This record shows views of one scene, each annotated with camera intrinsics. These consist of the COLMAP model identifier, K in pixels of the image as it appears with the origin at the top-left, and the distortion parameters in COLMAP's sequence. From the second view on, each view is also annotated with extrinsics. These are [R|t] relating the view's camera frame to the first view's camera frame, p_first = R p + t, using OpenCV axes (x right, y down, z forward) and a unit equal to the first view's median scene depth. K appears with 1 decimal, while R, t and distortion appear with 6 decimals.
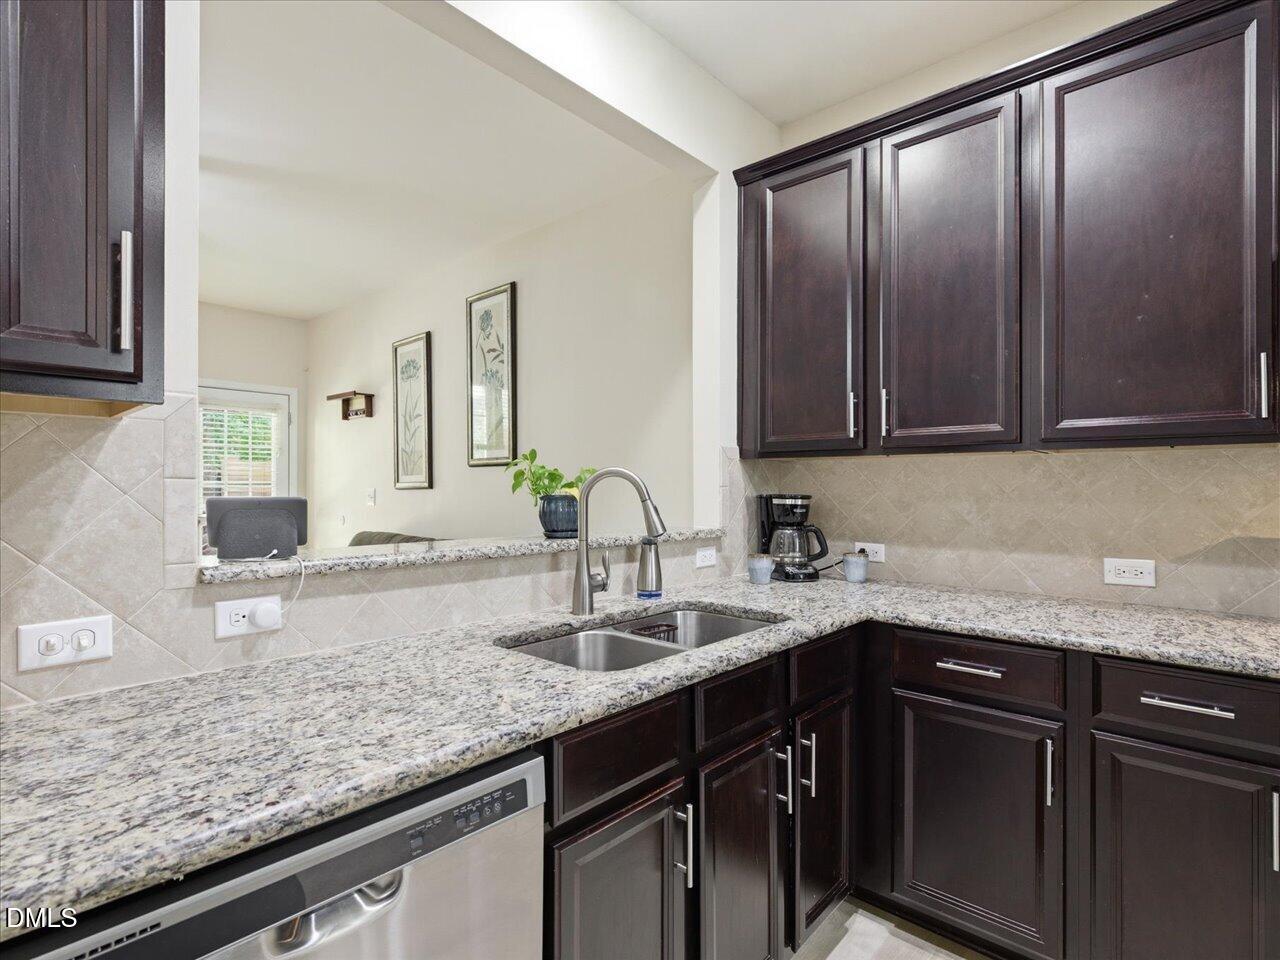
lens RADIAL K [[647.4, 0, 650.7], [0, 647.4, 485.7], [0, 0, 1]] dist [0.002742, -0.002517]
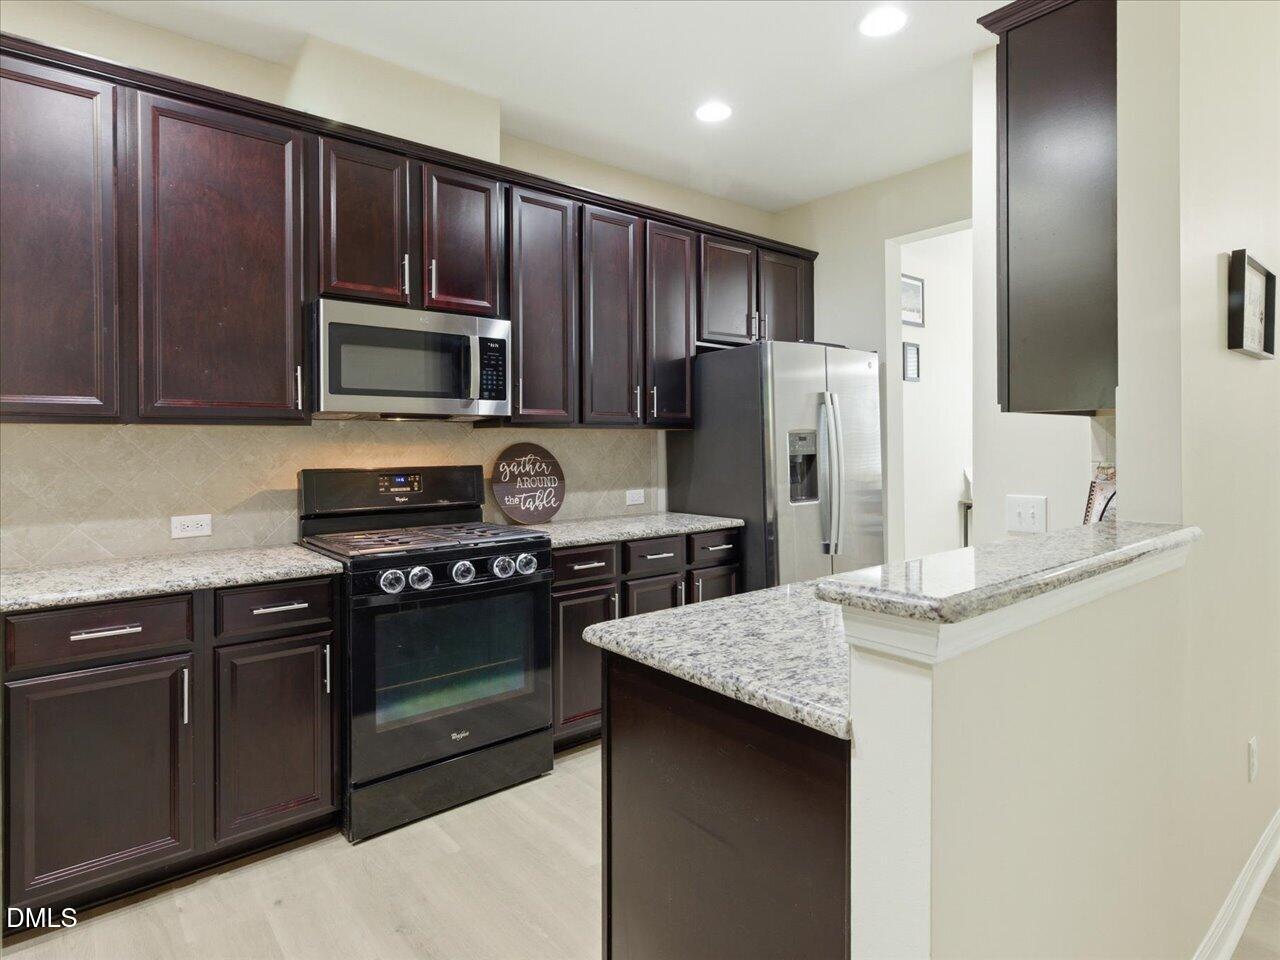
lens RADIAL K [[675.6, 0, 620.1], [0, 675.6, 444.7], [0, 0, 1]] dist [0.003848, 0.001334]
pose [[0.174526, -0.001812, 0.984651, -0.389862], [0.006278, 0.999980, 0.000727, -0.015611], [-0.984633, 0.006054, 0.174534, -0.011444]]
